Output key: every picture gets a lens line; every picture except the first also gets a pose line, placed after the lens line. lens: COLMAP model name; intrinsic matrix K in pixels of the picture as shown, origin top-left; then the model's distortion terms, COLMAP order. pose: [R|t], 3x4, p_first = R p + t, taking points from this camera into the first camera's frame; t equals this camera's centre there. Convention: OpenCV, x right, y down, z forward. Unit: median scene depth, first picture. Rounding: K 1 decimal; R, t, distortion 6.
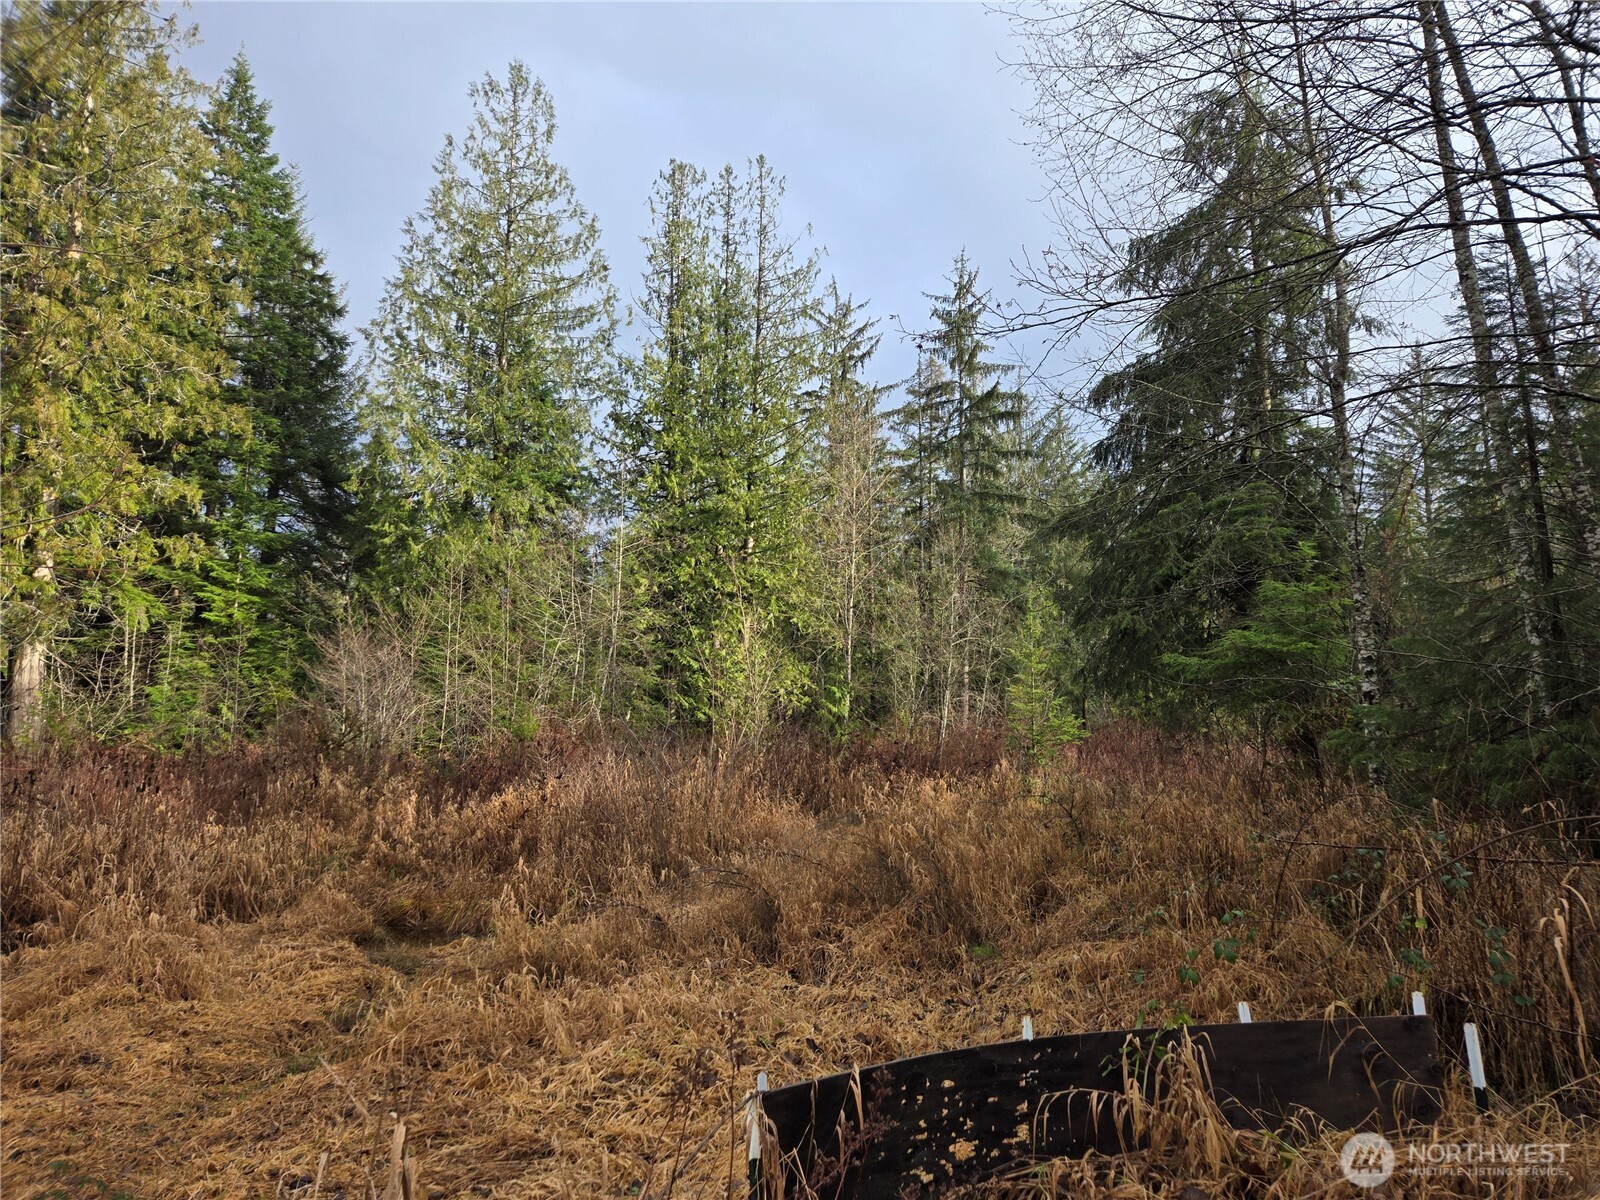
lens RADIAL K [[1057.9, 0, 802.1], [0, 1057.9, 607.3], [0, 0, 1]] dist [0.083927, -0.062719]
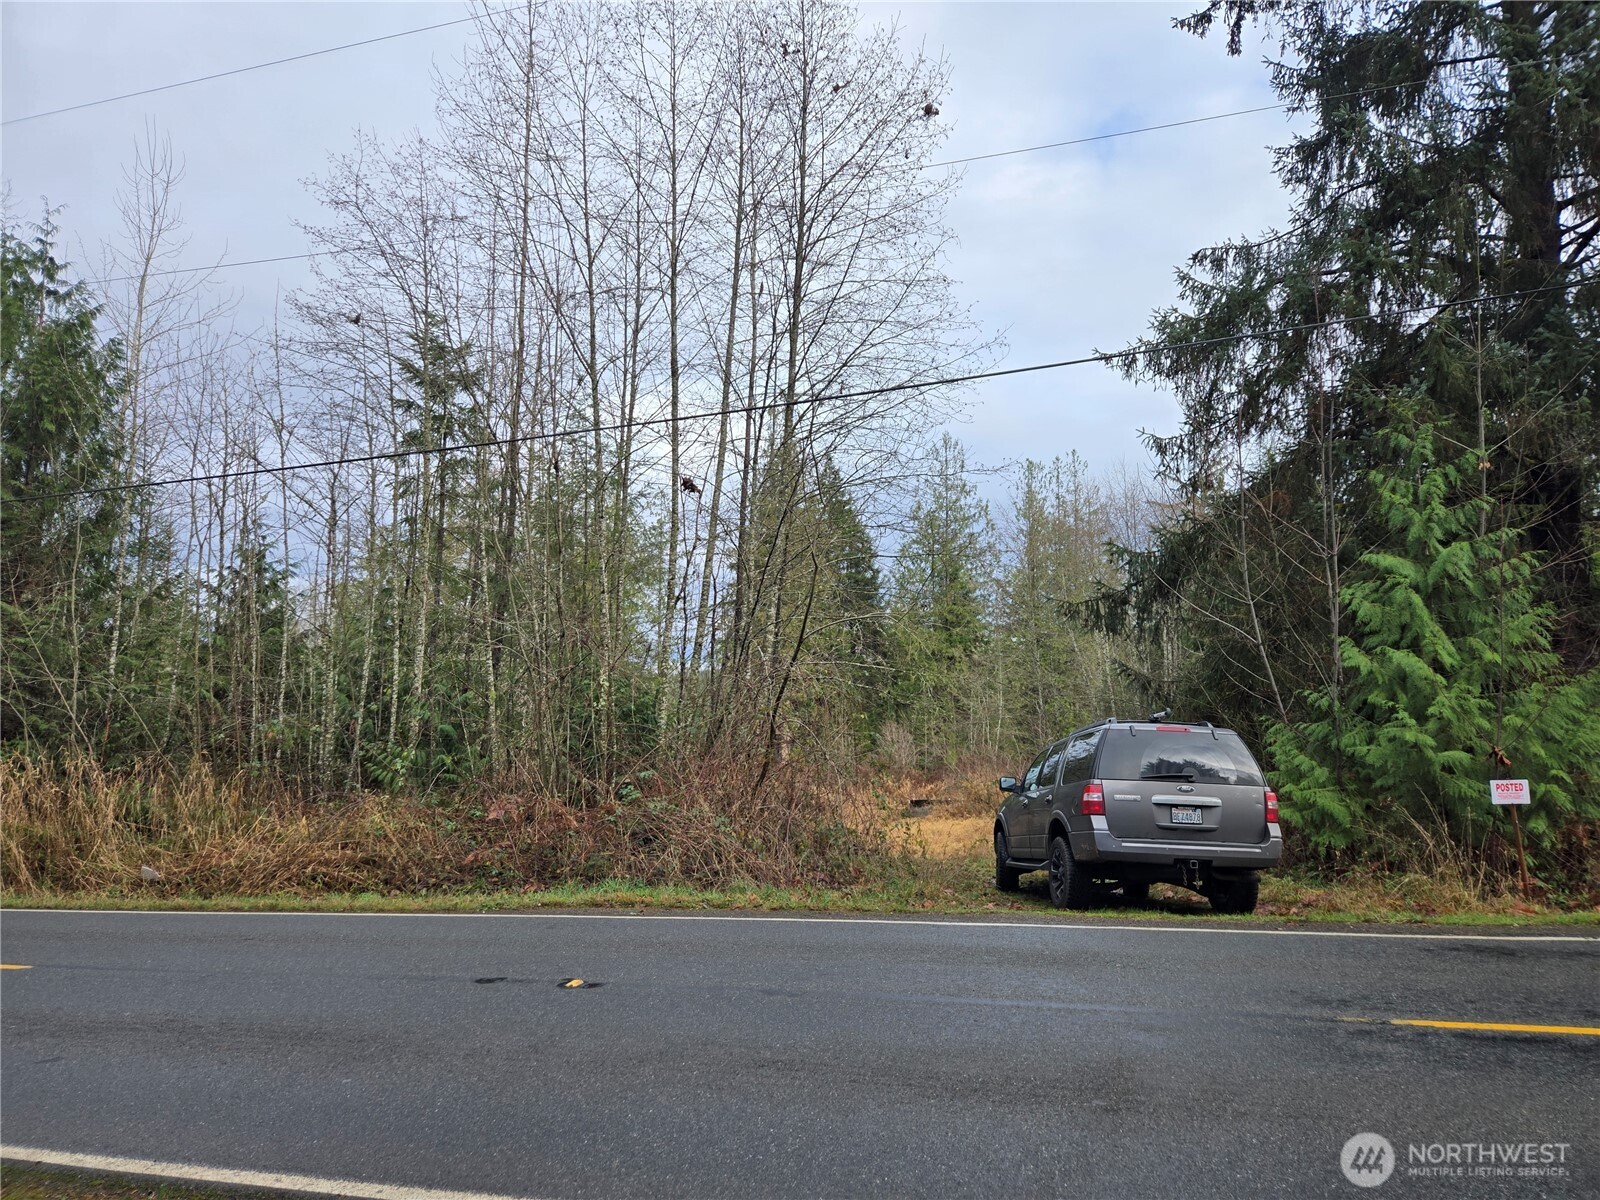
lens RADIAL K [[1053.6, 0, 807.3], [0, 1053.6, 598.2], [0, 0, 1]] dist [0.068607, -0.061052]
pose [[0.884770, -0.075775, -0.459826, 0.469299], [0.071277, 0.997087, -0.027163, -0.174197], [0.460544, -0.008742, 0.887594, -1.065465]]
